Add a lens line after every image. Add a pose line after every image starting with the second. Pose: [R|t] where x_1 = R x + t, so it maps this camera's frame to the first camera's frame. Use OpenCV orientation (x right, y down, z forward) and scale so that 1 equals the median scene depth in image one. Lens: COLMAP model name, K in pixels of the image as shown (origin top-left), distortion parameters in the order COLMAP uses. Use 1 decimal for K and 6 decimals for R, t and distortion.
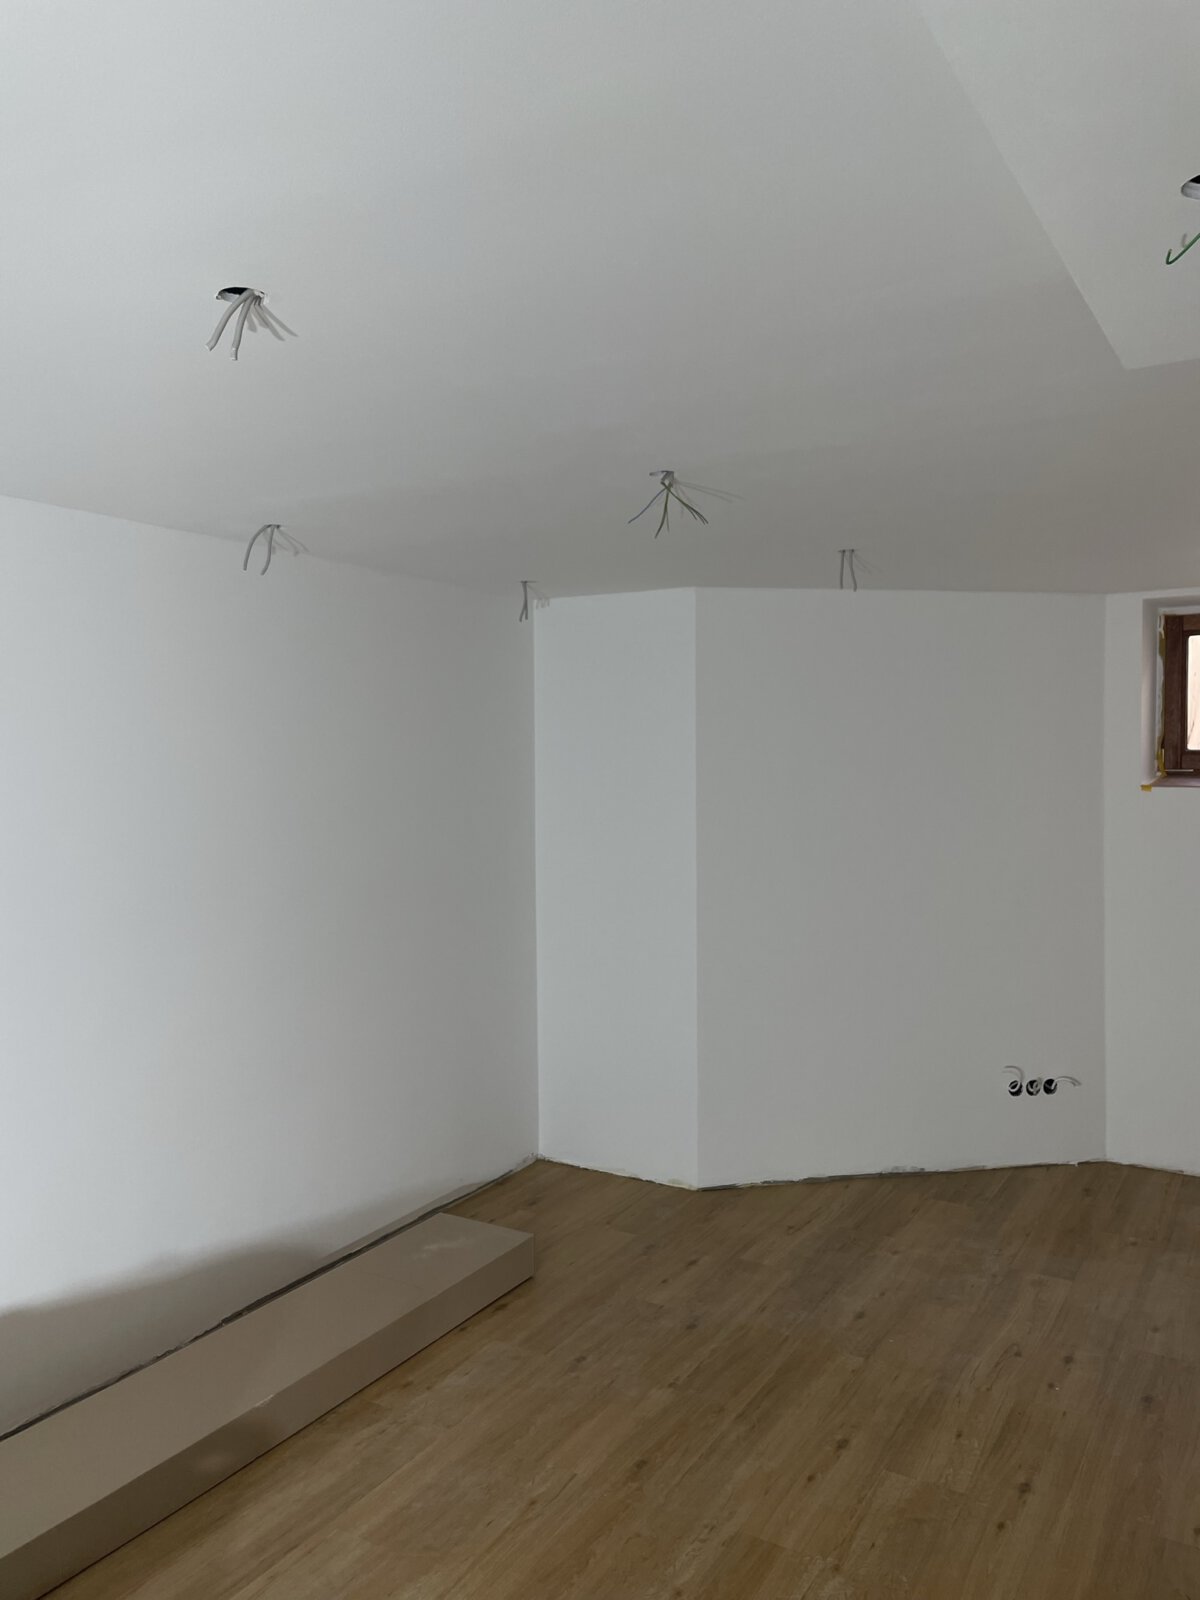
lens RADIAL K [[1204.0, 0, 600.0], [0, 1204.0, 800.0], [0, 0, 1]] dist [0.002746, -0.066555]
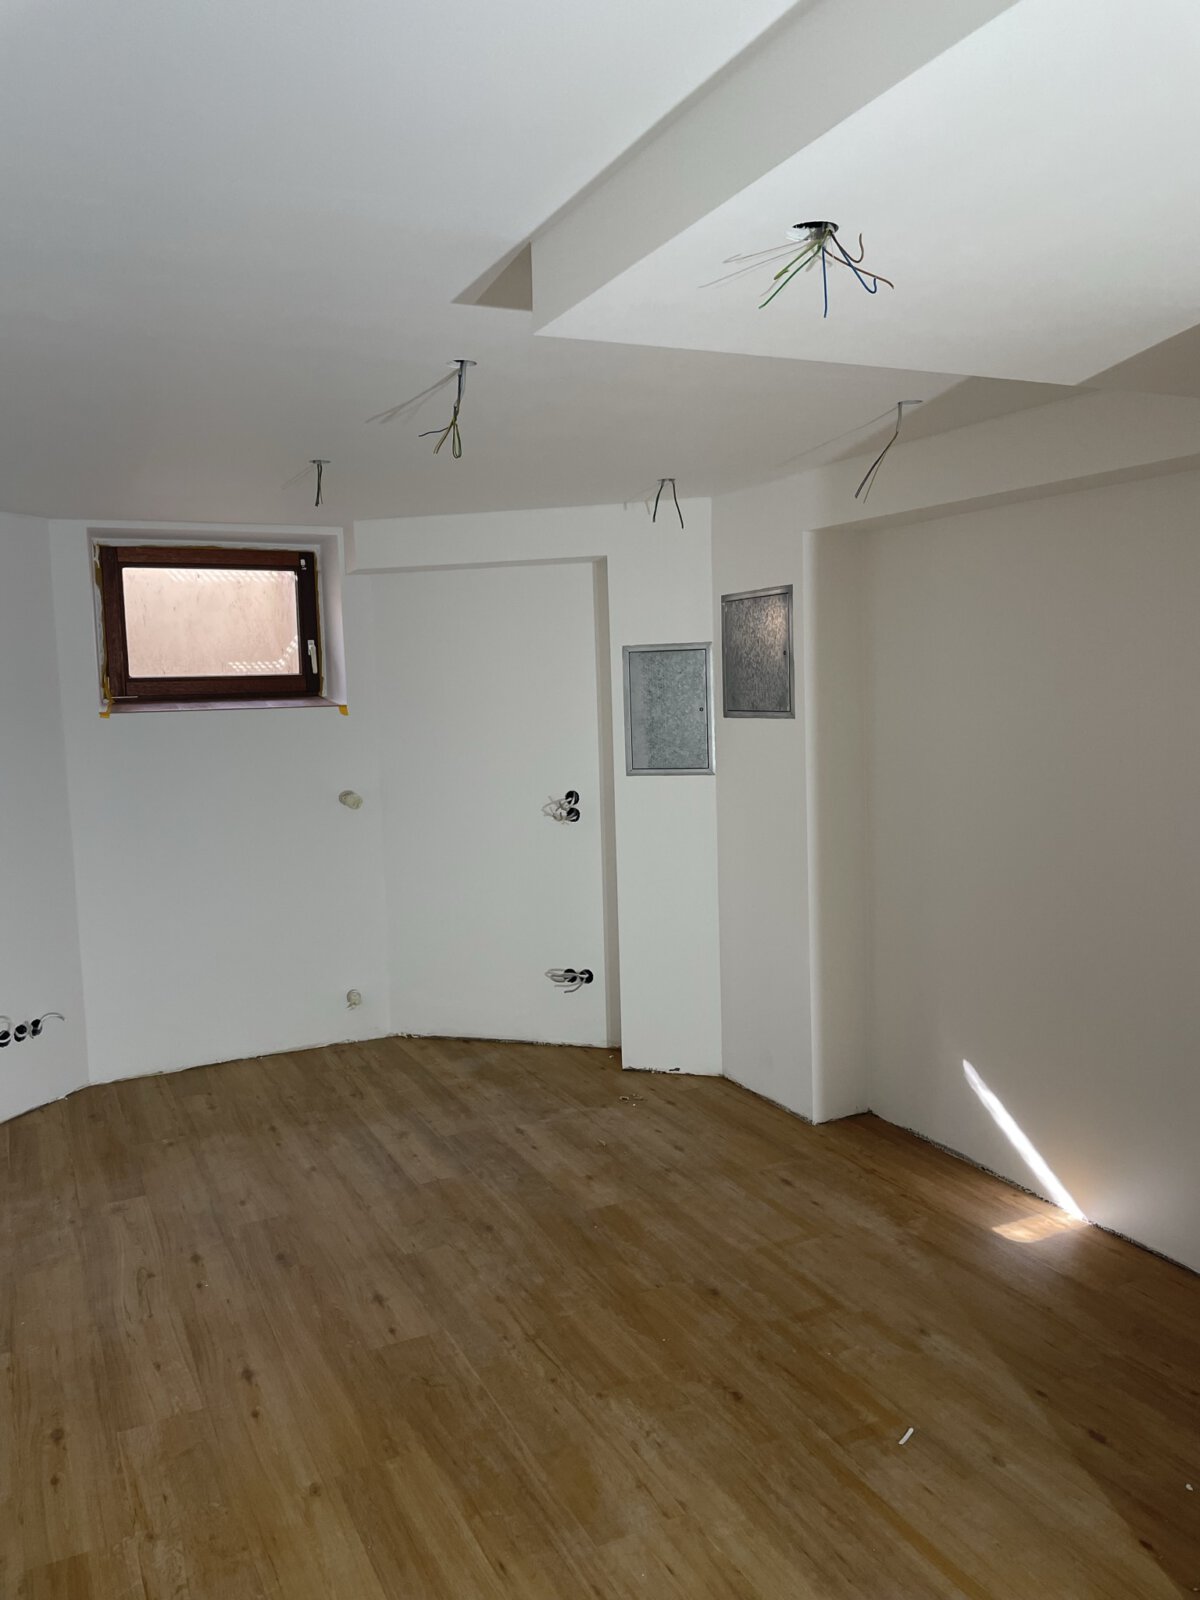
lens RADIAL K [[1190.1, 0, 600.0], [0, 1190.1, 800.0], [0, 0, 1]] dist [0.053273, -0.107267]
pose [[0.521544, -0.108784, 0.846261, -0.258168], [0.064320, 0.994029, 0.088139, -0.001181], [-0.850797, 0.008464, 0.525427, 0.136733]]
